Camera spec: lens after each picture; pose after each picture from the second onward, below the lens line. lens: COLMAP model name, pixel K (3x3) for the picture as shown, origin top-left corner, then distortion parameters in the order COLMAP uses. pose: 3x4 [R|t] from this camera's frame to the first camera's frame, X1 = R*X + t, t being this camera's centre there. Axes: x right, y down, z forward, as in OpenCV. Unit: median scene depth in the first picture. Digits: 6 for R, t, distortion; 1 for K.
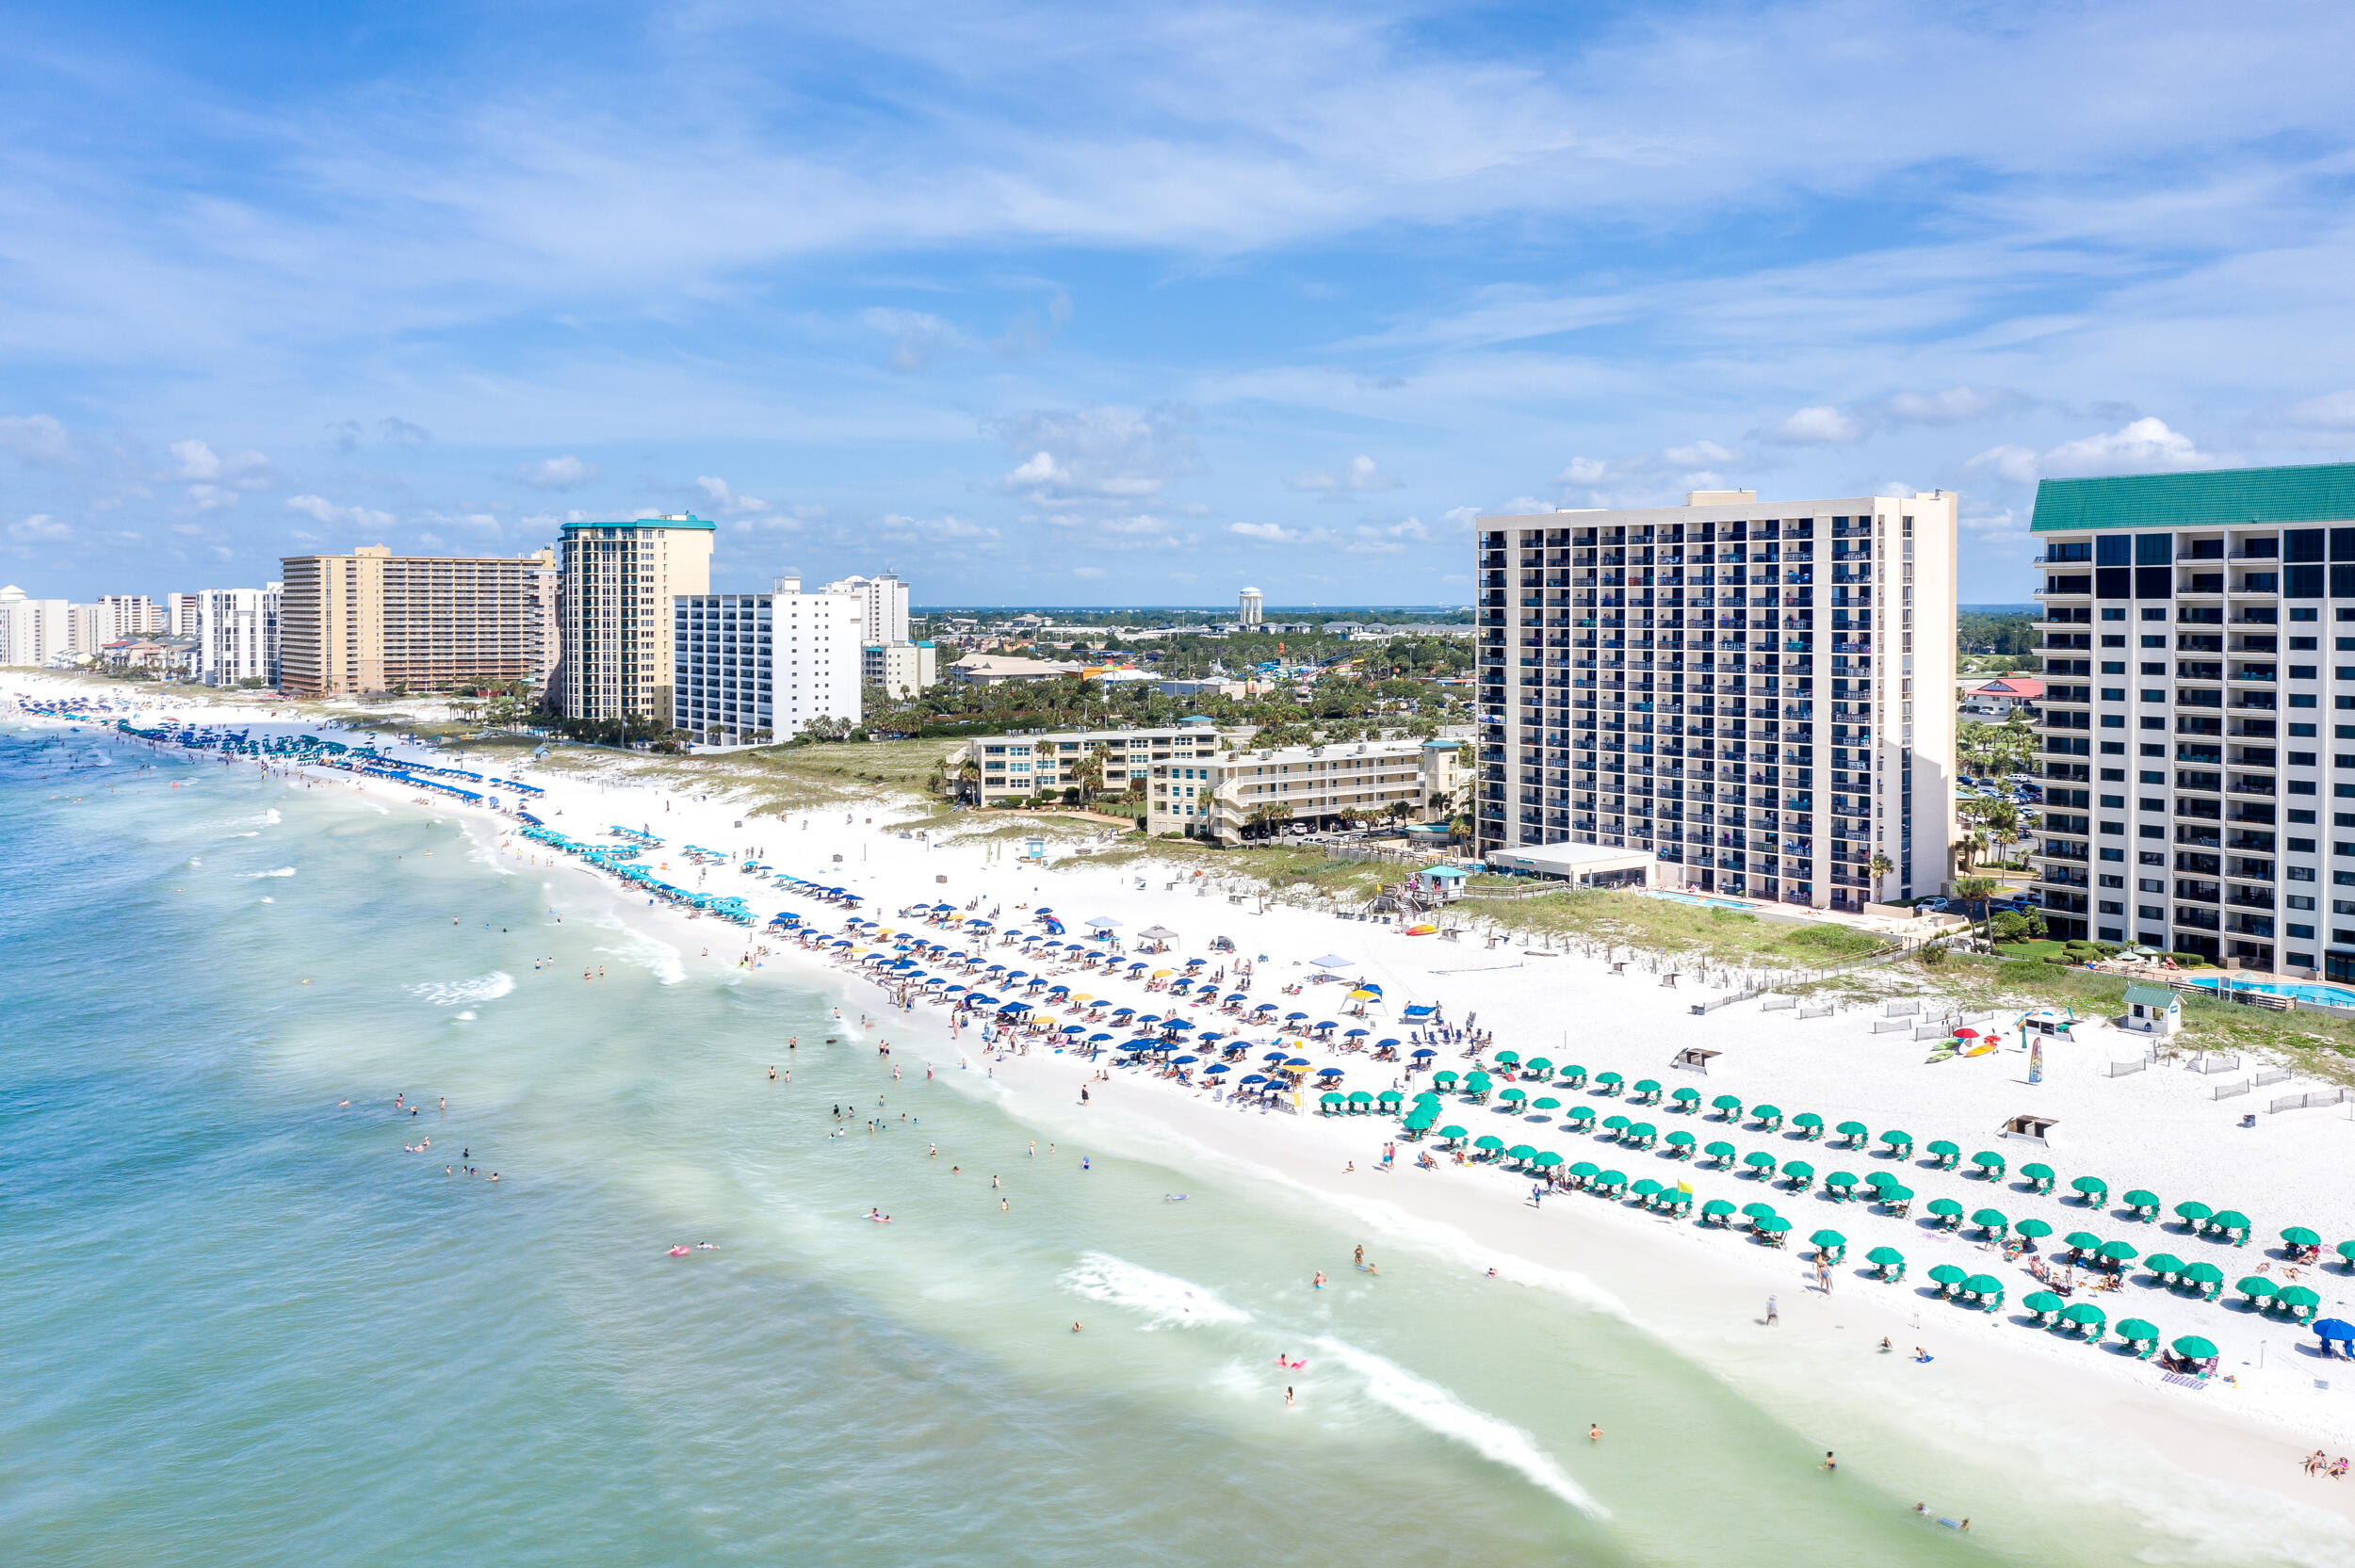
lens RADIAL K [[1868.8, 0, 1180.1], [0, 1868.8, 686.6], [0, 0, 1]] dist [-0.021159, -0.003637]
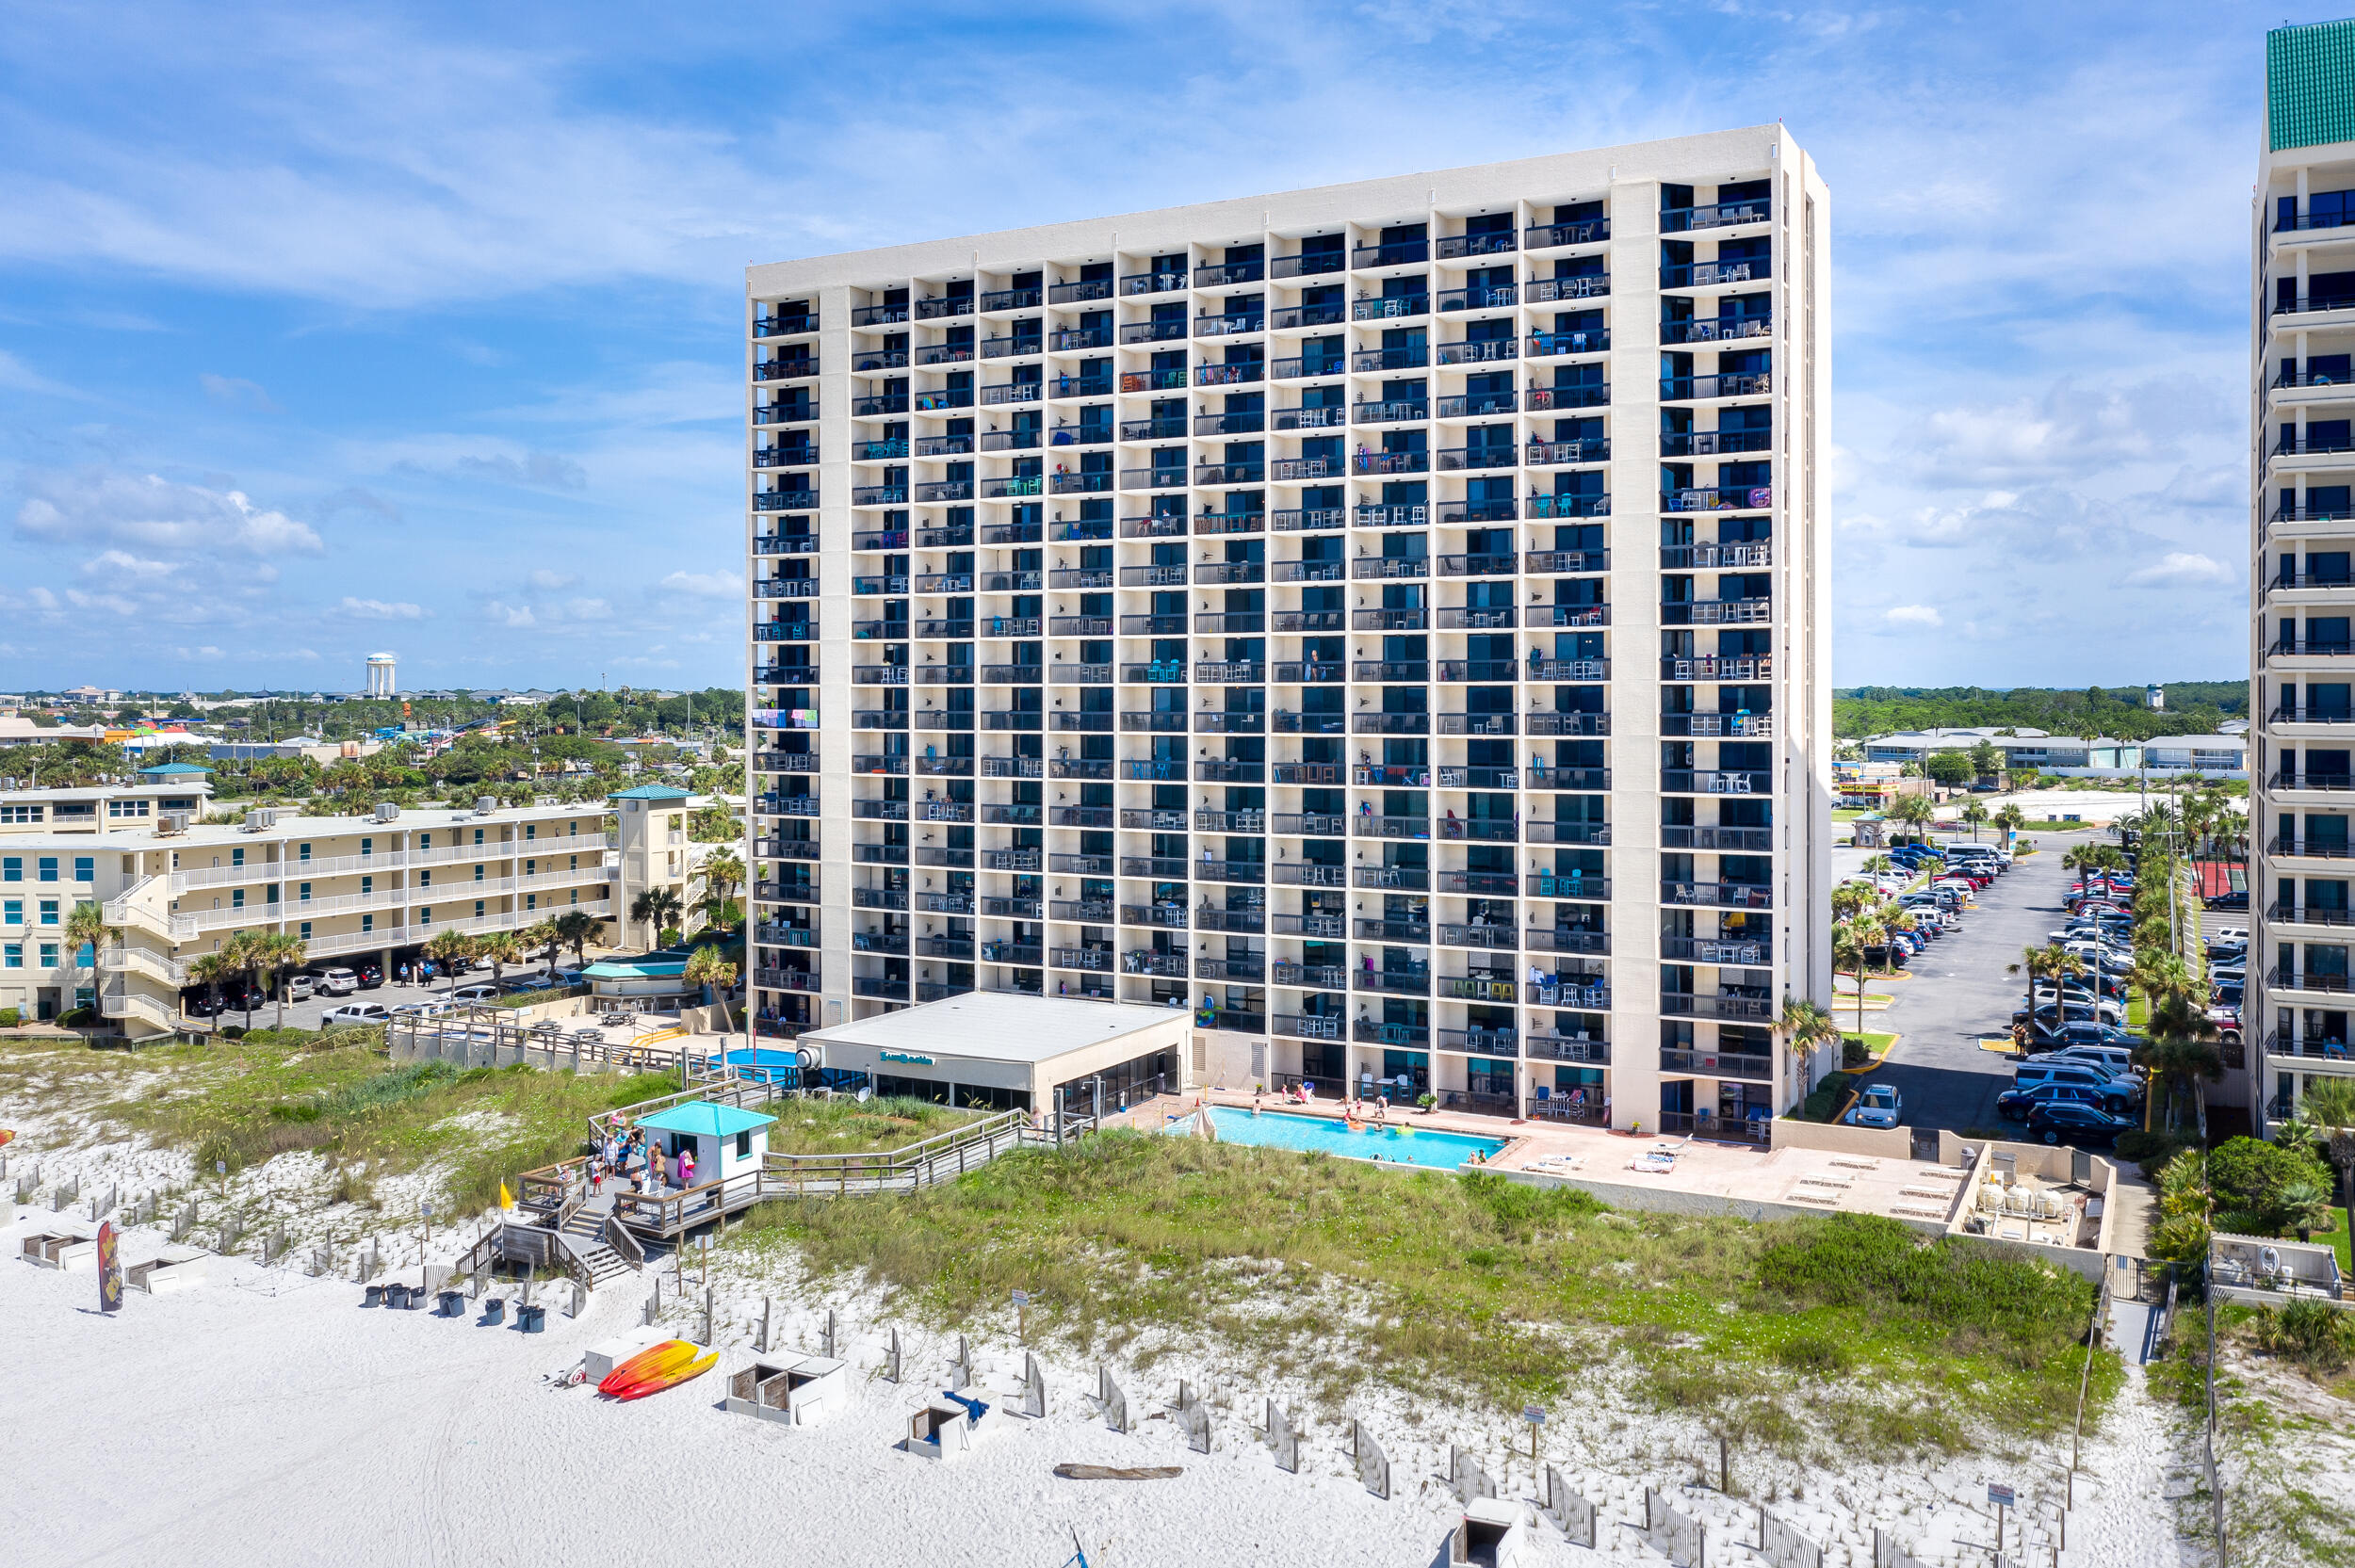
lens RADIAL K [[1868.8, 0, 1180.1], [0, 1868.8, 686.6], [0, 0, 1]] dist [-0.021159, -0.003637]
pose [[0.906344, 0.002749, 0.422533, 0.065182], [0.016780, 0.998956, -0.042494, 0.030484], [-0.422208, 0.045604, 0.905351, 0.563818]]
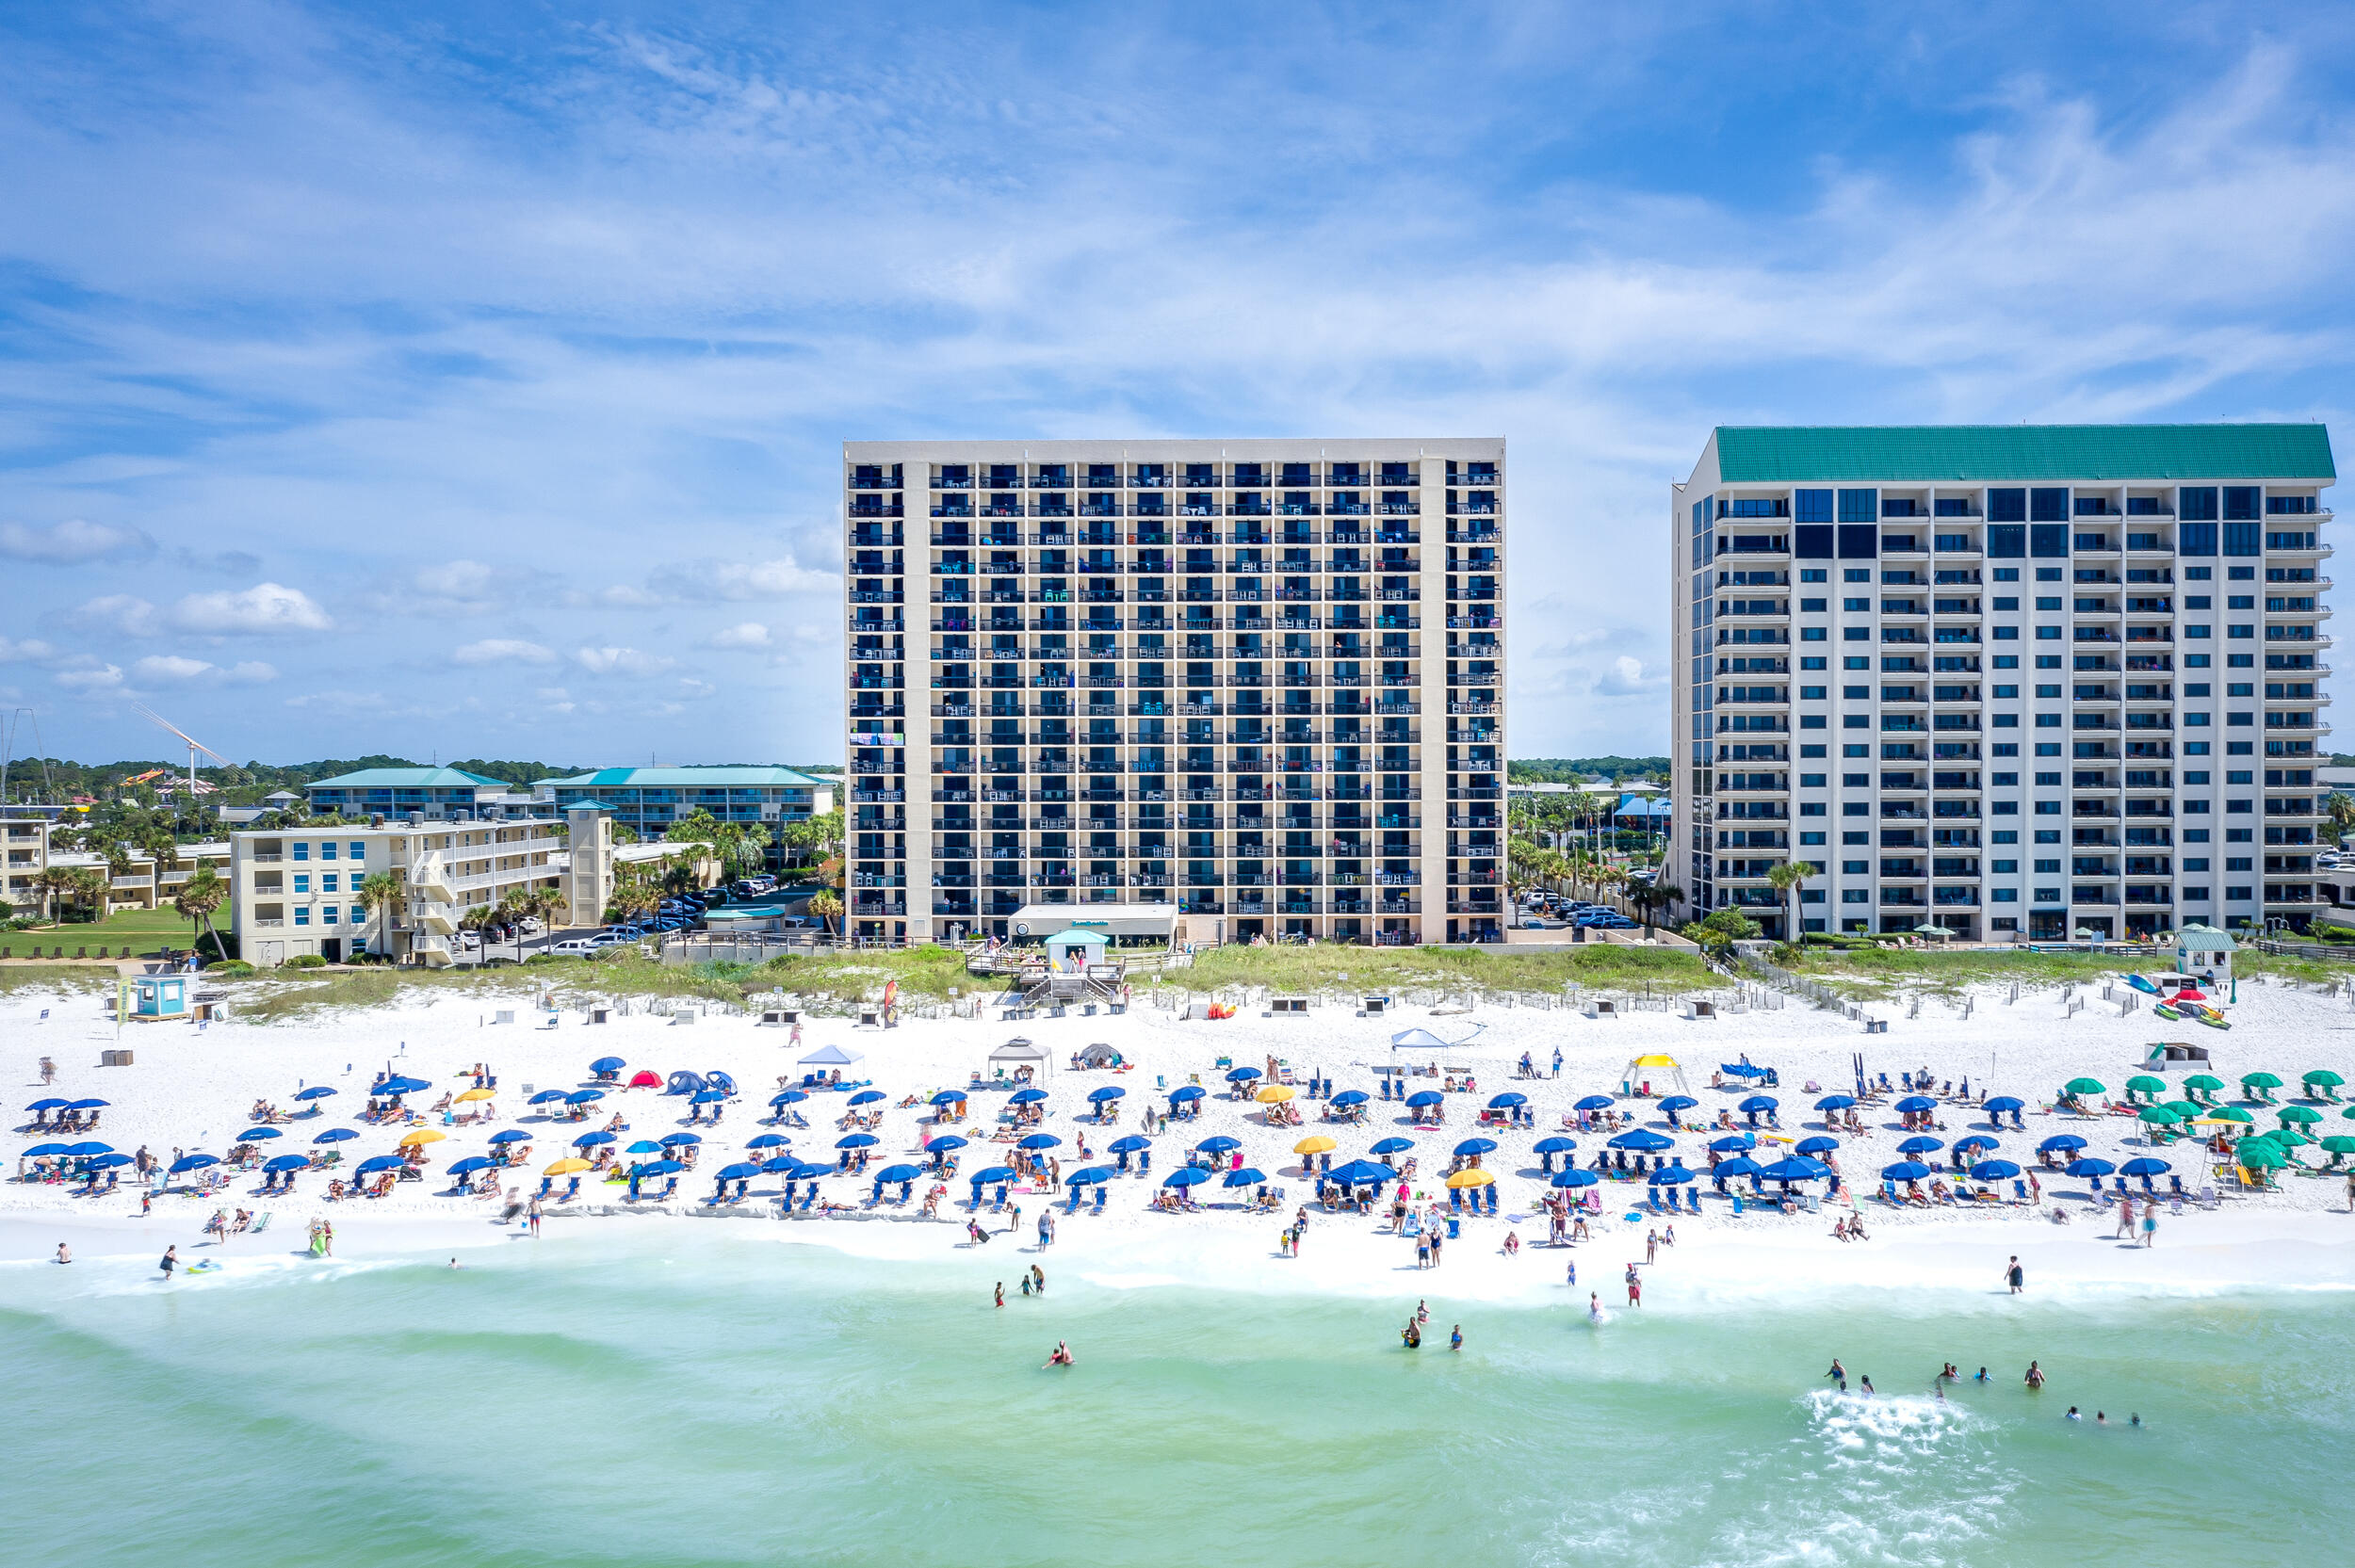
lens RADIAL K [[2004.7, 0, 1178.5], [0, 2004.7, 820.1], [0, 0, 1]] dist [-0.005103, 0.006590]
pose [[0.609631, -0.019507, 0.792446, -0.347732], [0.036631, 0.999322, -0.003581, 0.053853], [-0.791839, 0.031211, 0.609932, 0.471111]]
